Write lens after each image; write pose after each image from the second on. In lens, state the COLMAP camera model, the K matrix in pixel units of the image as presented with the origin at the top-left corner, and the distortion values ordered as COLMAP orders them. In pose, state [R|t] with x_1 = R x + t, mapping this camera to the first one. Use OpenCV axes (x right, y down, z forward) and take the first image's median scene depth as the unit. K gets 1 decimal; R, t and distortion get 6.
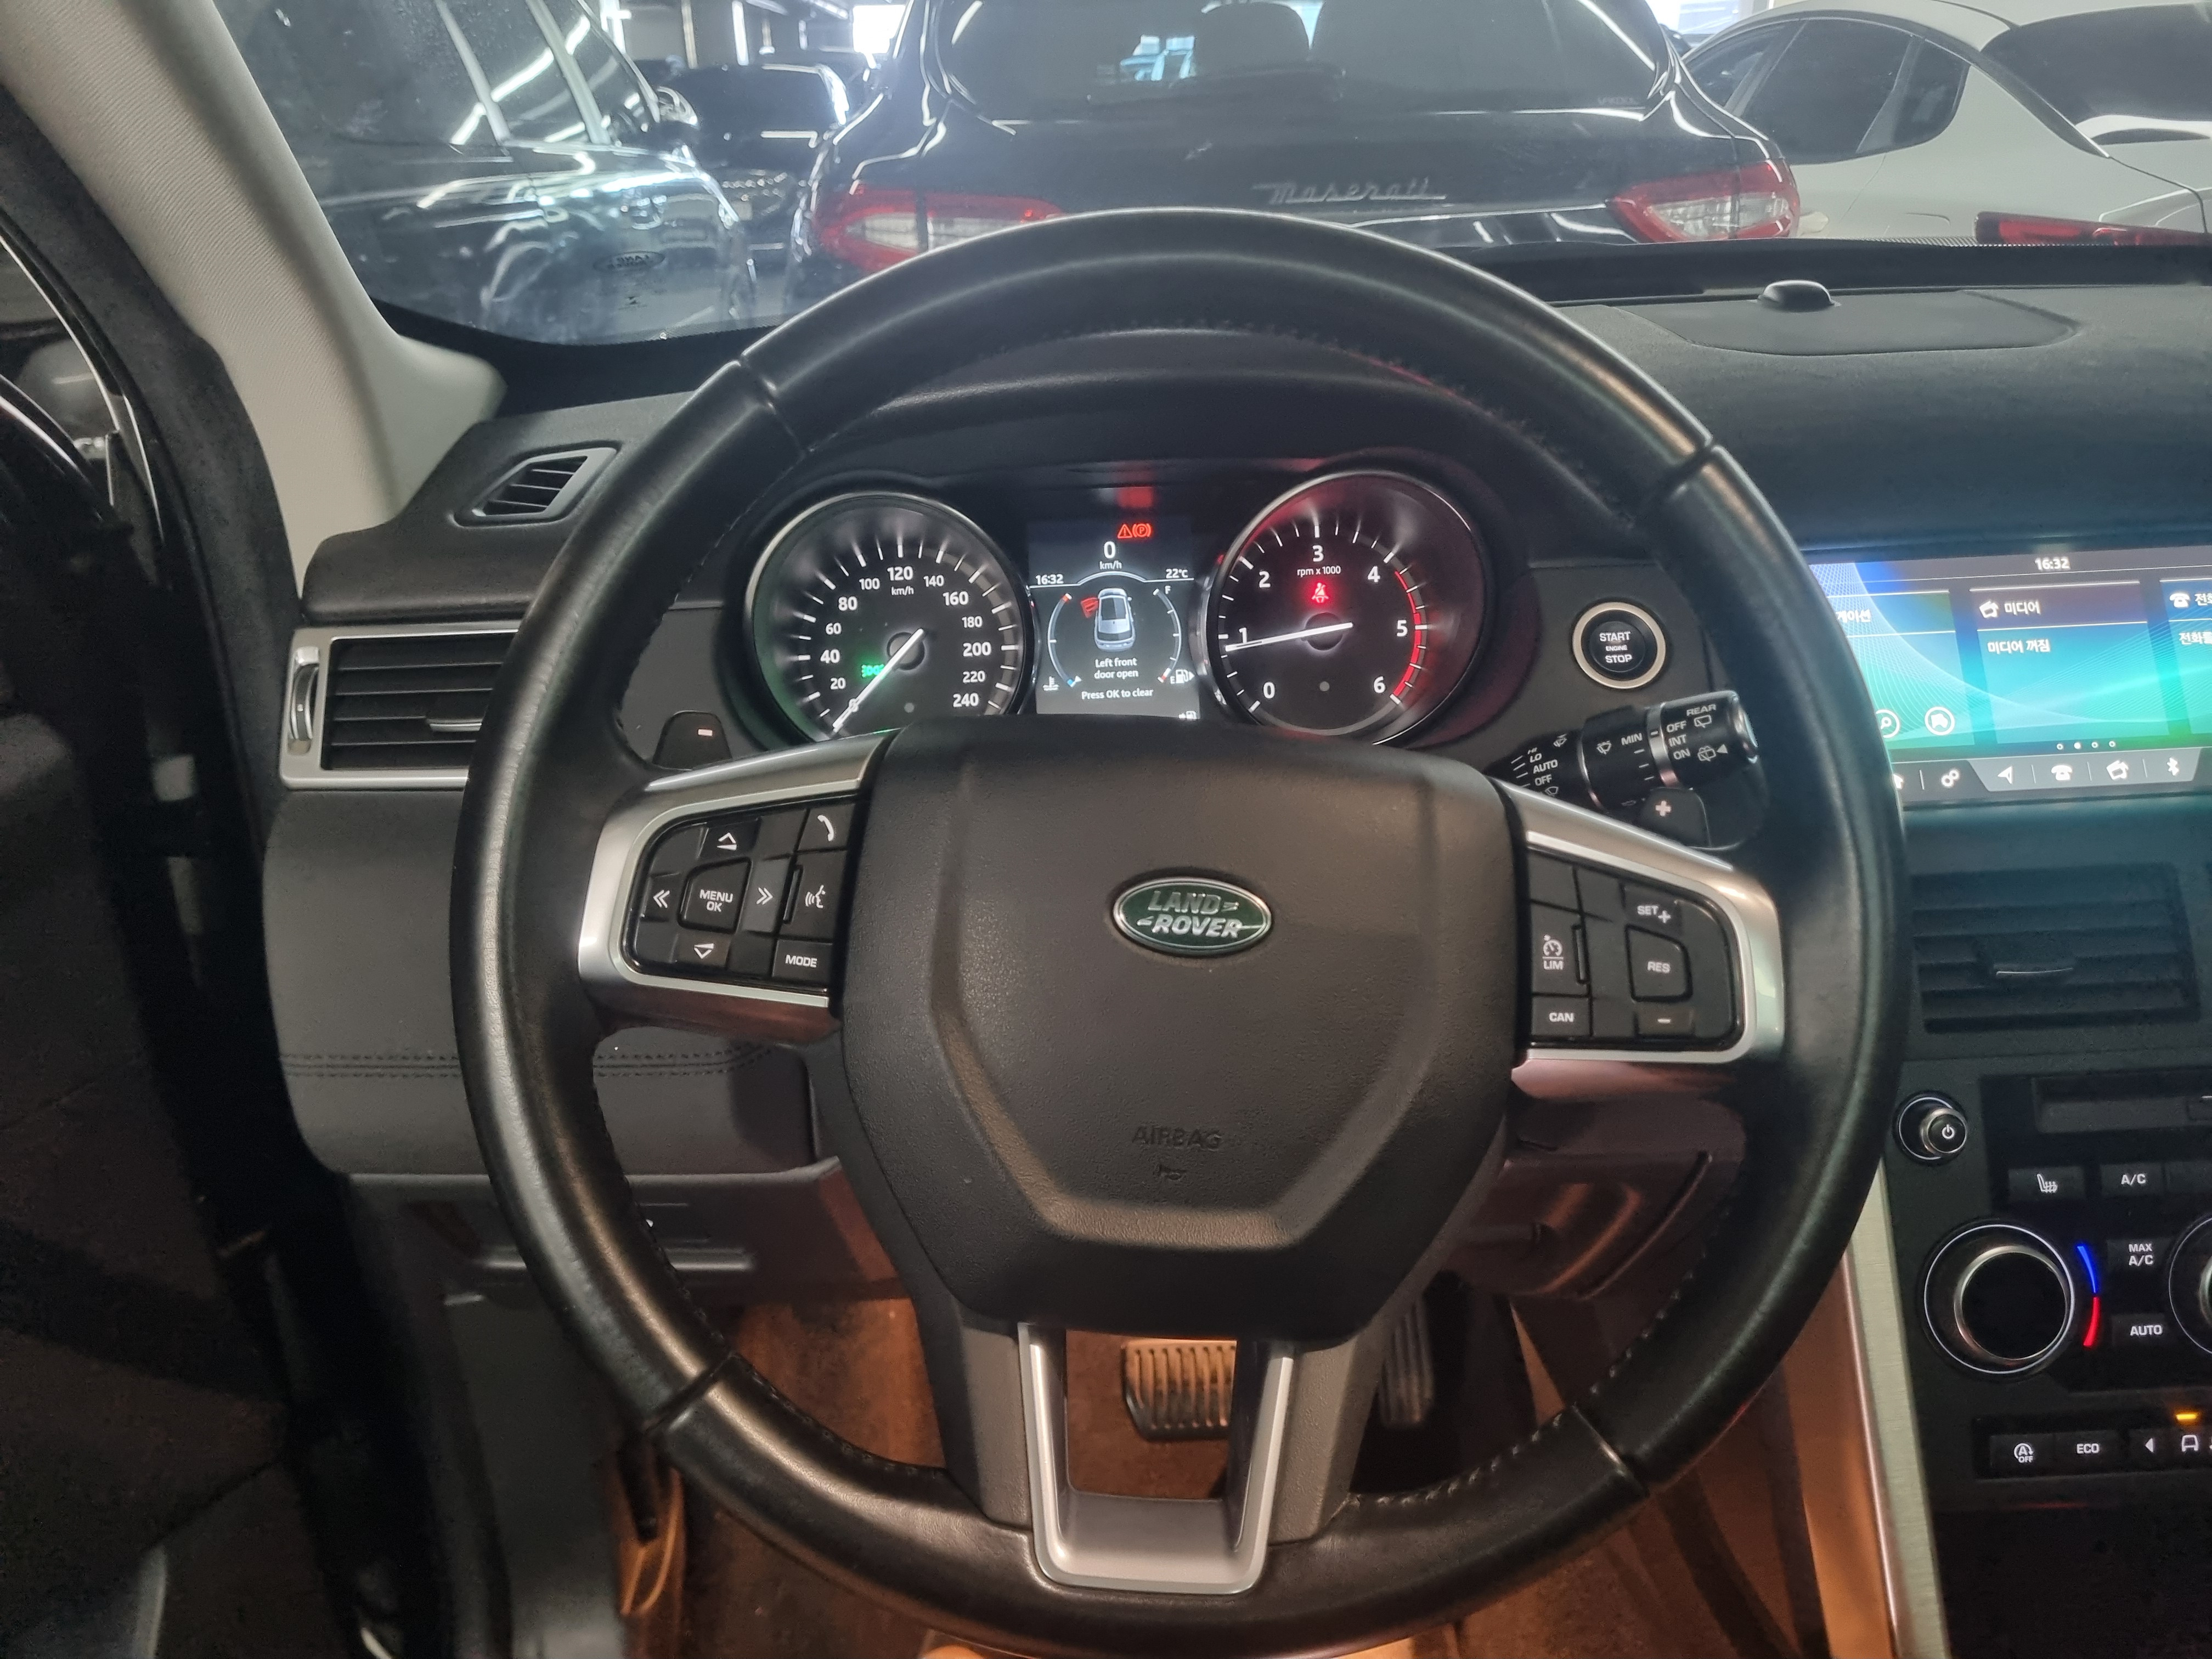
lens RADIAL K [[1665.9, 0, 1105.6], [0, 1665.9, 856.4], [0, 0, 1]] dist [0.028828, -0.006408]
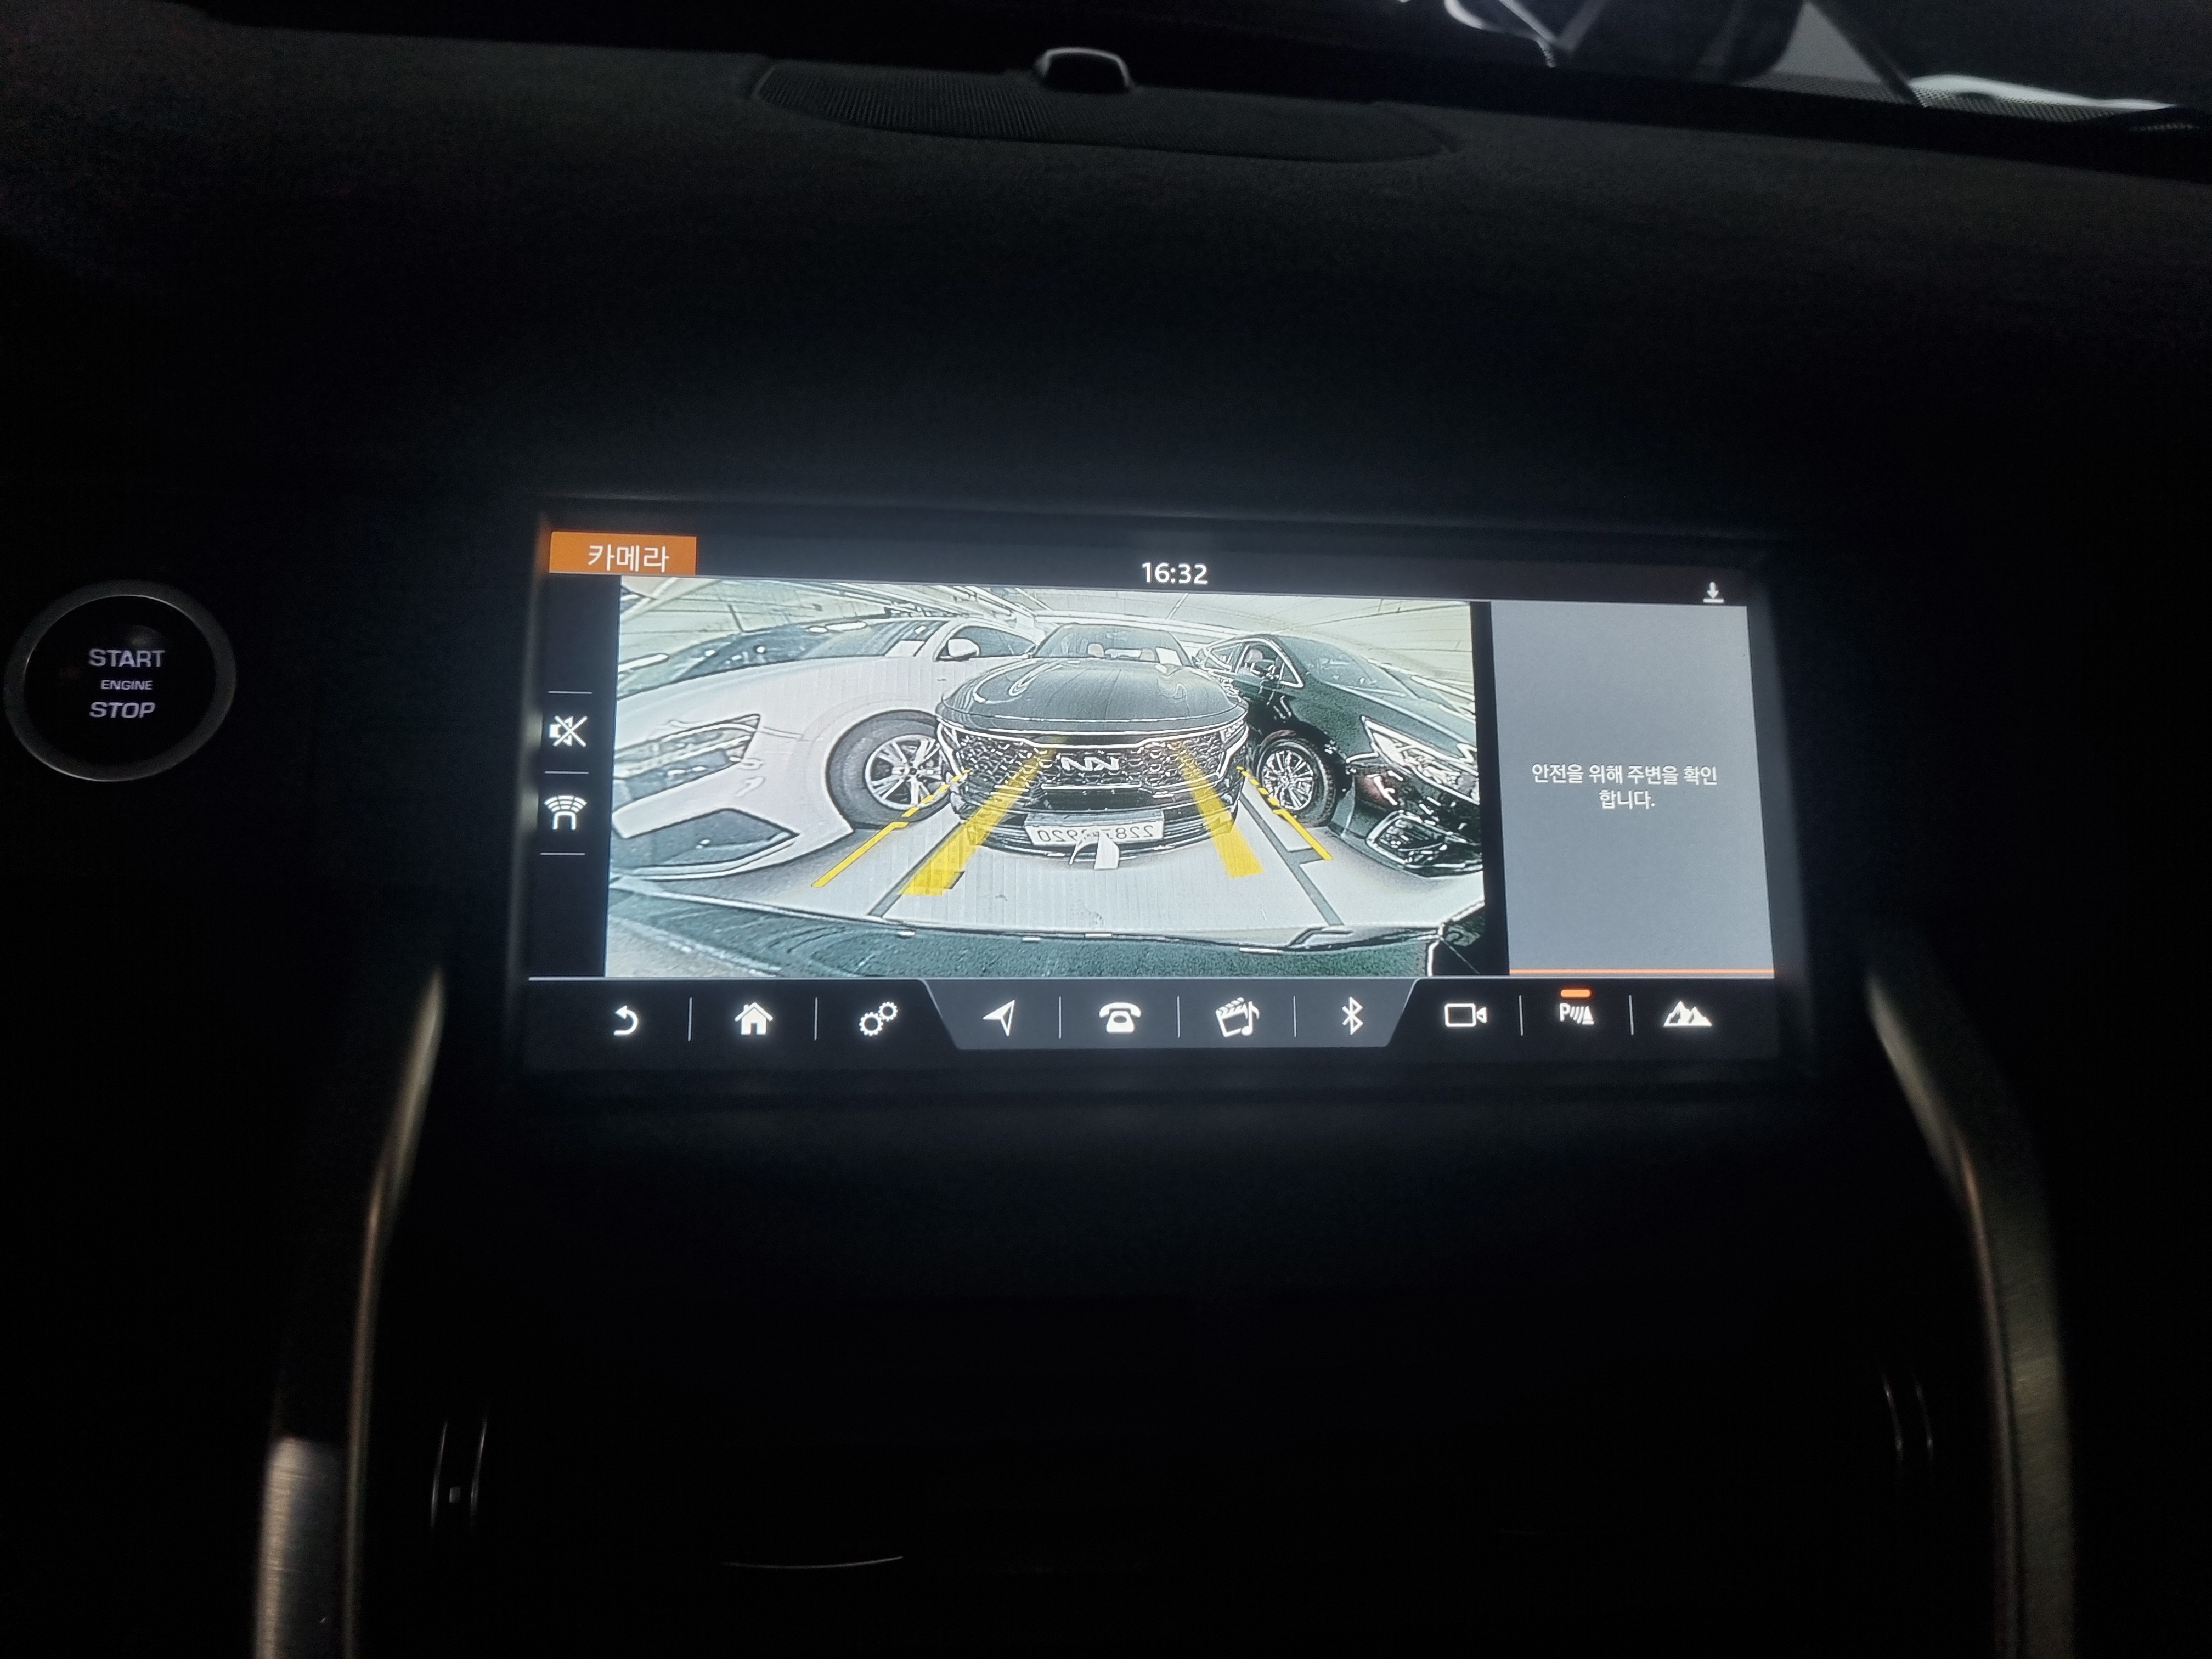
lens RADIAL K [[1694.5, 0, 1136.8], [0, 1694.5, 855.6], [0, 0, 1]] dist [0.031728, -0.000800]
pose [[0.994293, 0.062724, 0.086296, 0.461901], [-0.065918, 0.997223, 0.034669, -0.097905], [-0.083882, -0.040160, 0.995666, 0.457809]]
